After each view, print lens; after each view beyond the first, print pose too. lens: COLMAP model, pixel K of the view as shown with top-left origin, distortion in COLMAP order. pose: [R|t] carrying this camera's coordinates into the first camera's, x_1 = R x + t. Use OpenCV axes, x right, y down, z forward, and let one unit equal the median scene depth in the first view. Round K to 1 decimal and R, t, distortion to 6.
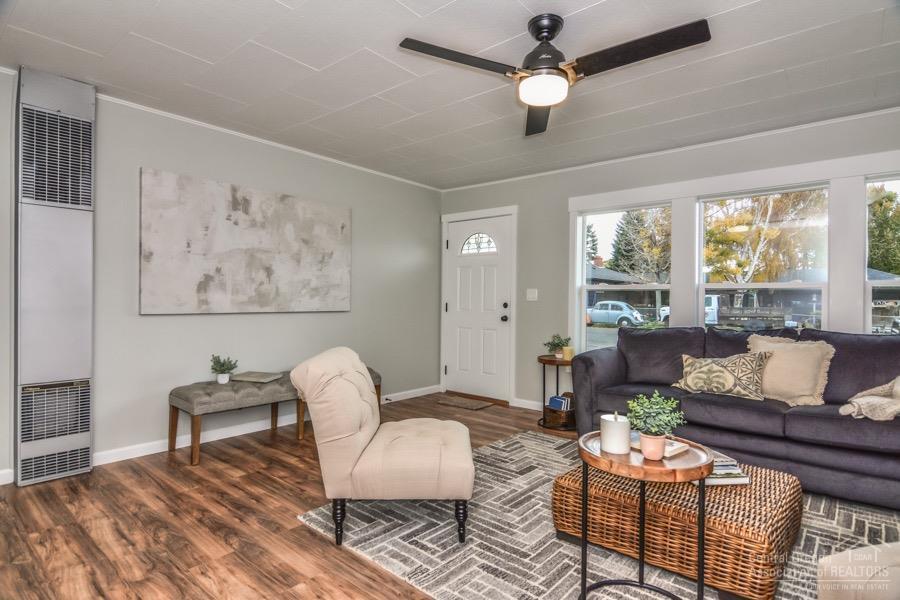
lens RADIAL K [[469.9, 0, 450.0], [0, 469.9, 301.9], [0, 0, 1]] dist [0.013255, -0.014613]
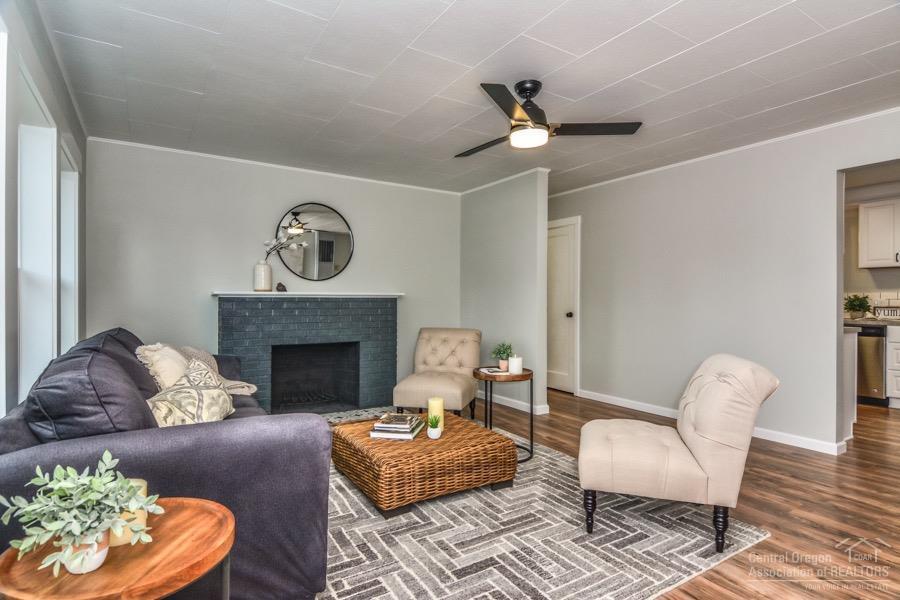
lens RADIAL K [[469.9, 0, 449.9], [0, 469.9, 300.9], [0, 0, 1]] dist [0.013255, -0.014613]
pose [[-0.954632, -0.012563, 0.297524, 0.009792], [-0.009310, 0.999880, 0.012348, -0.013464], [-0.297643, 0.009018, -0.954635, 1.568000]]
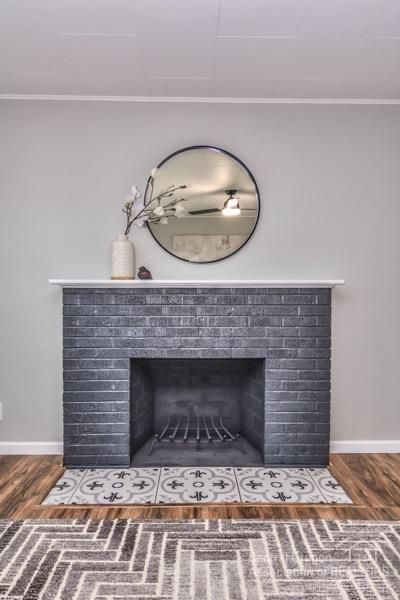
lens RADIAL K [[362.6, 0, 198.1], [0, 362.6, 298.0], [0, 0, 1]] dist [0.002319, 0.000421]
pose [[-0.658645, -0.014948, 0.752305, 0.285983], [-0.001962, 0.999833, 0.018149, 0.005346], [-0.752451, 0.010478, -0.658565, 0.773613]]
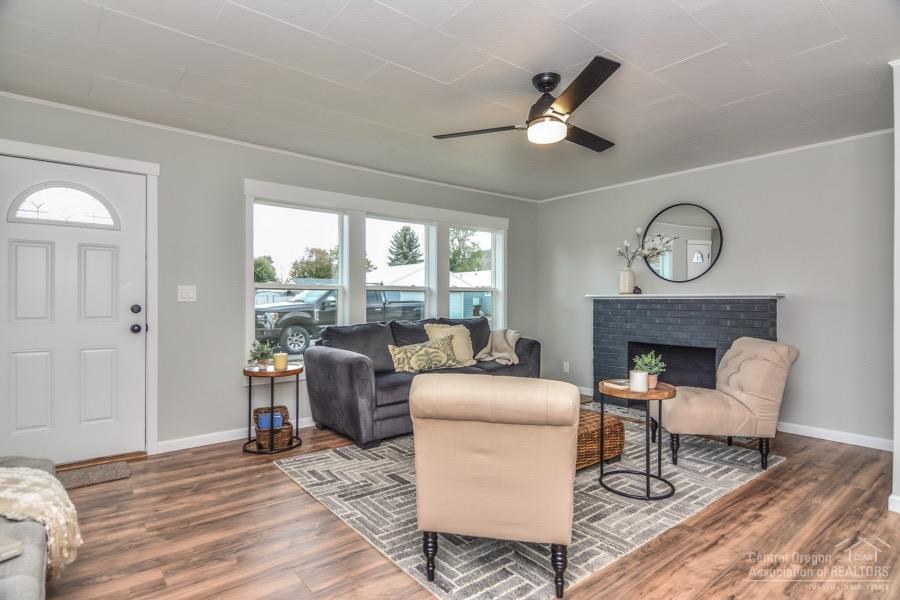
lens RADIAL K [[469.9, 0, 451.0], [0, 469.9, 300.0], [0, 0, 1]] dist [0.013255, -0.014613]
pose [[0.177647, -0.009279, 0.984051, -0.732705], [0.003816, 0.999955, 0.008740, -0.014694], [-0.984087, 0.002203, 0.177674, 0.700331]]
